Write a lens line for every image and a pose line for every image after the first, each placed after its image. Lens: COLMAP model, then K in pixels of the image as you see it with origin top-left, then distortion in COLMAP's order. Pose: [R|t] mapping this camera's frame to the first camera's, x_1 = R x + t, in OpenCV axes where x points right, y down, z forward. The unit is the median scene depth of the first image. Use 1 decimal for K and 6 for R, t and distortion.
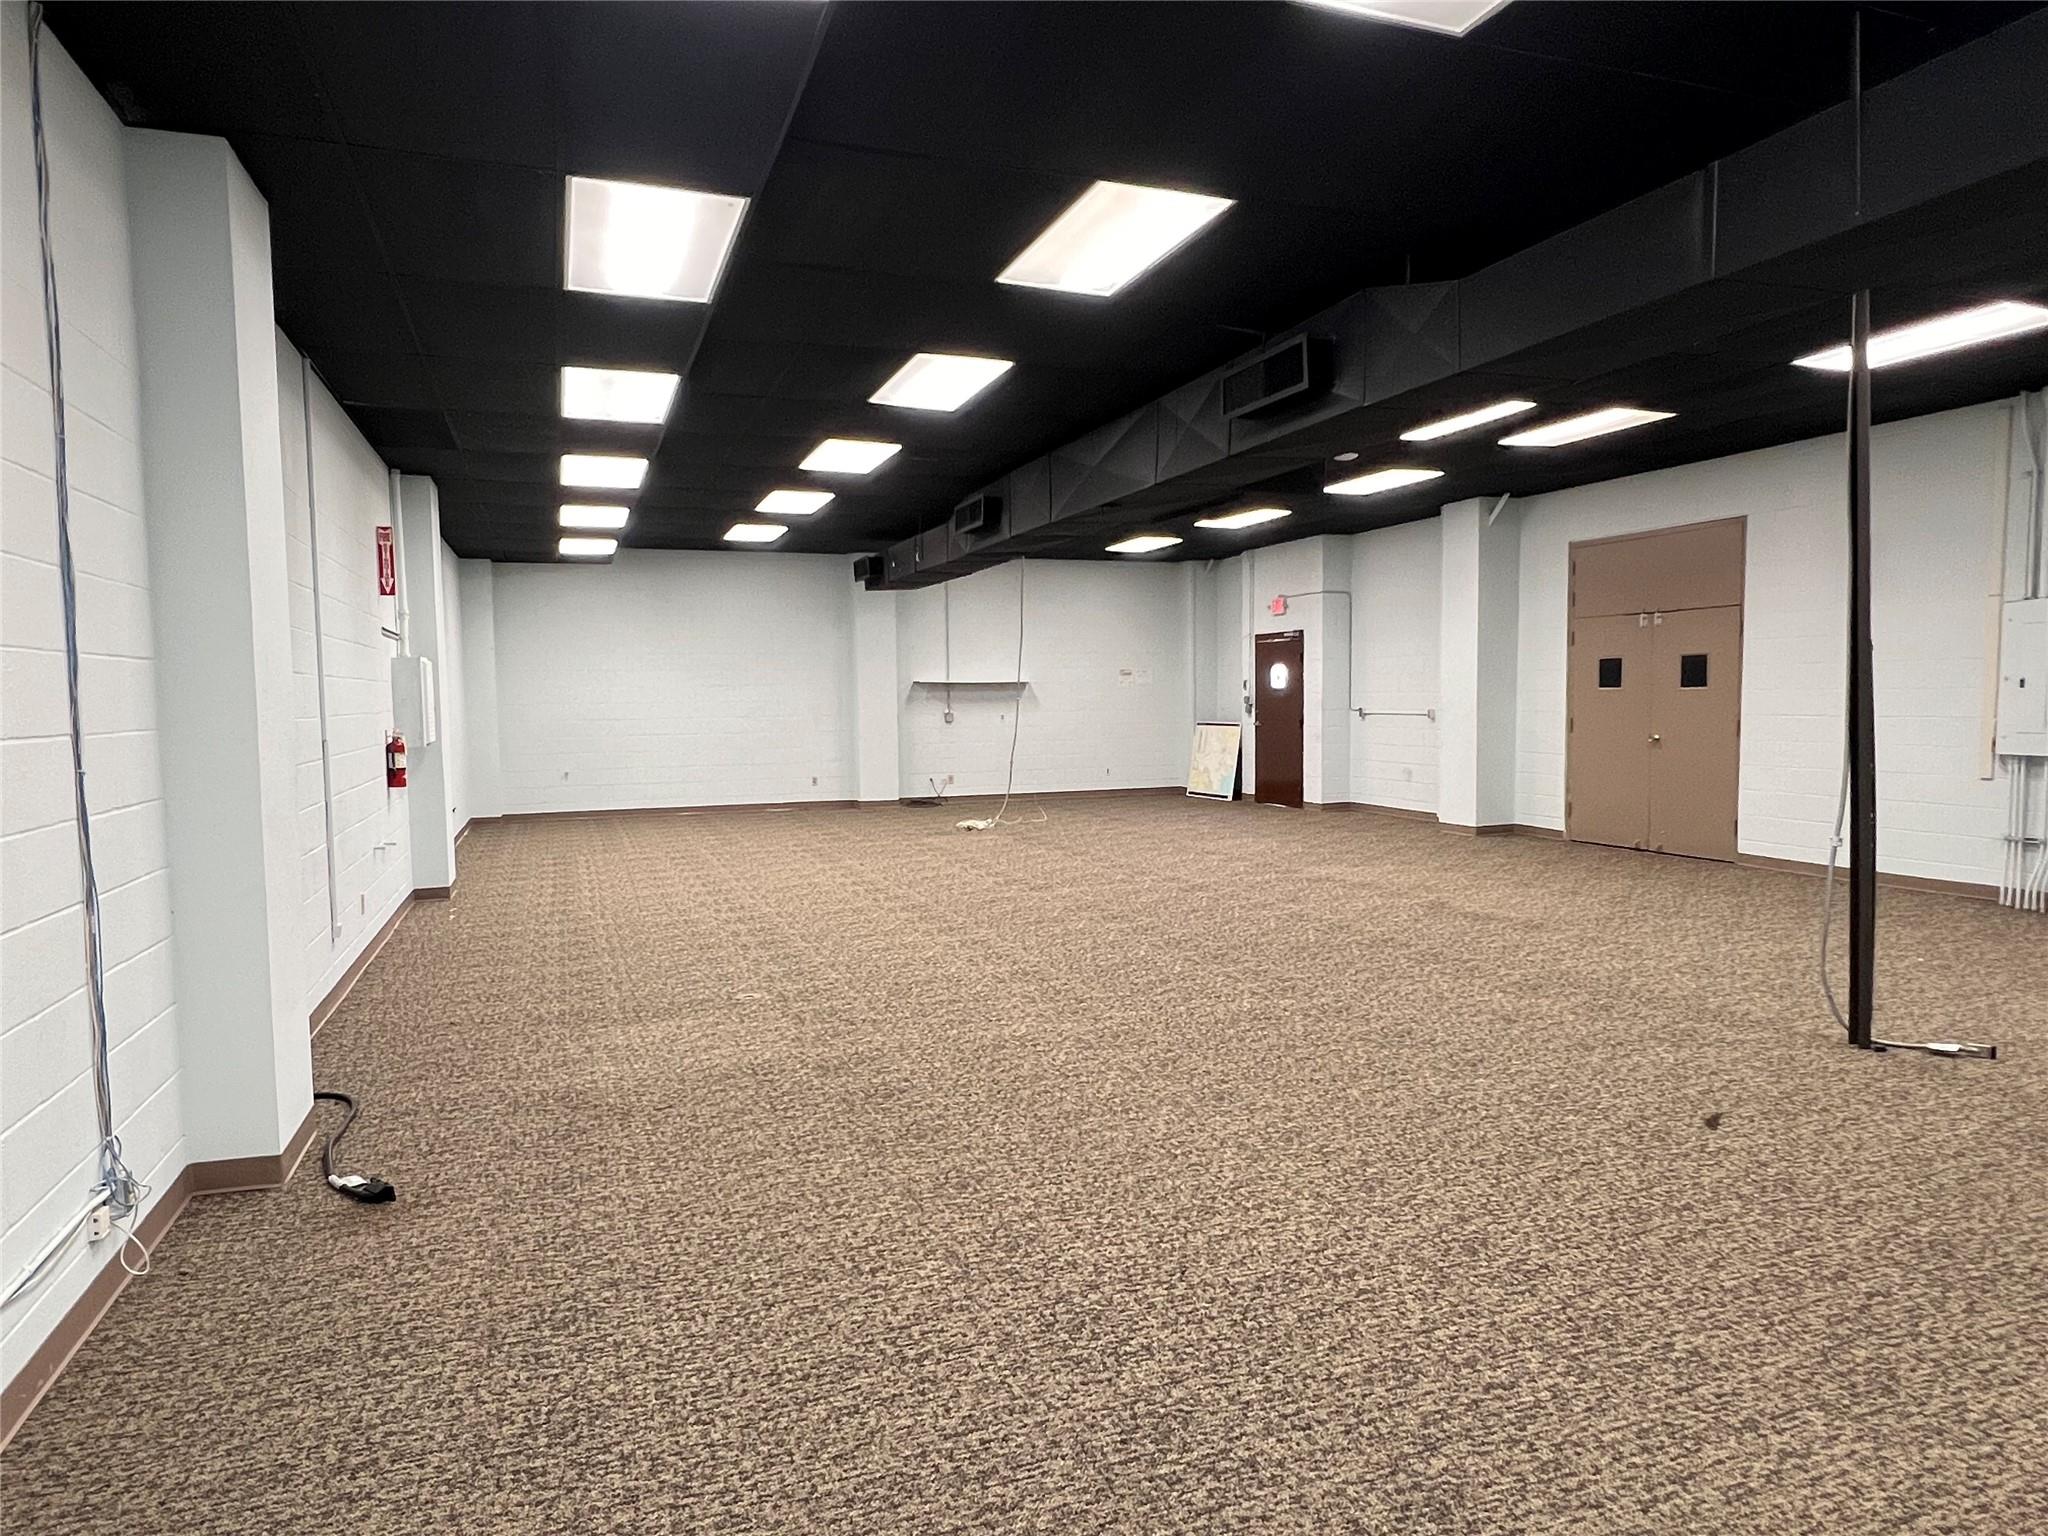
lens RADIAL K [[1257.8, 0, 1014.9], [0, 1257.8, 781.8], [0, 0, 1]] dist [-0.001567, 0.000453]
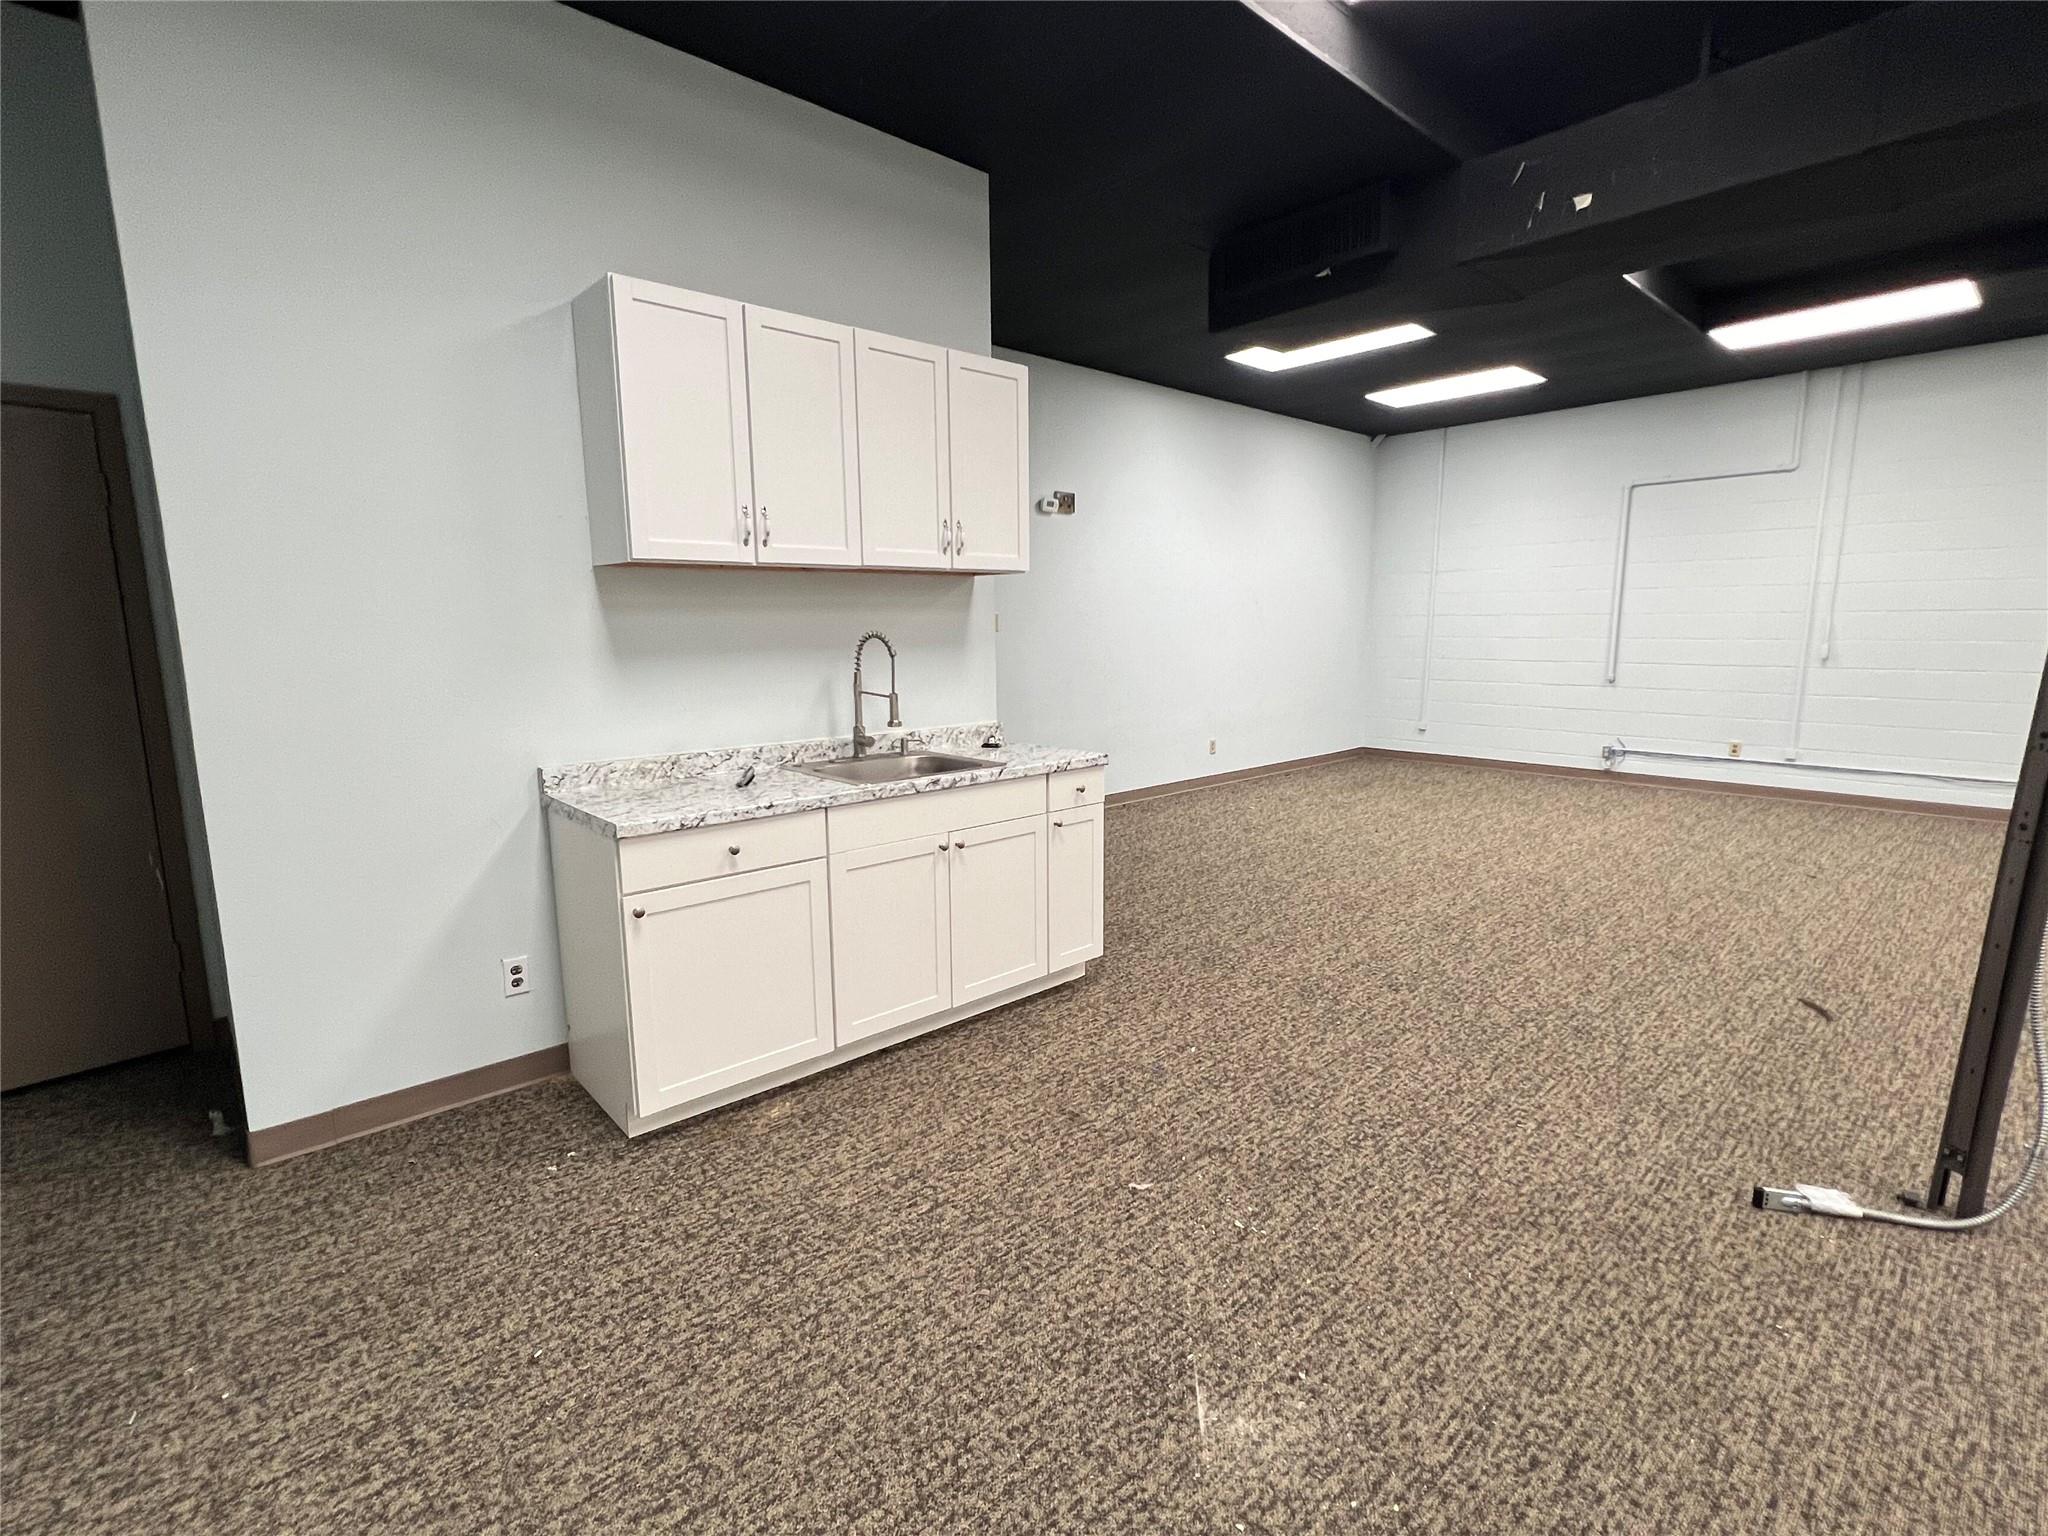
lens RADIAL K [[954.0, 0, 1020.0], [0, 954.0, 775.4], [0, 0, 1]] dist [0.000256, 0.000597]
pose [[-0.924781, 0.081761, -0.371613, 0.595494], [-0.005940, 0.973420, 0.228951, -0.041623], [0.380454, 0.213937, -0.899714, 0.581585]]
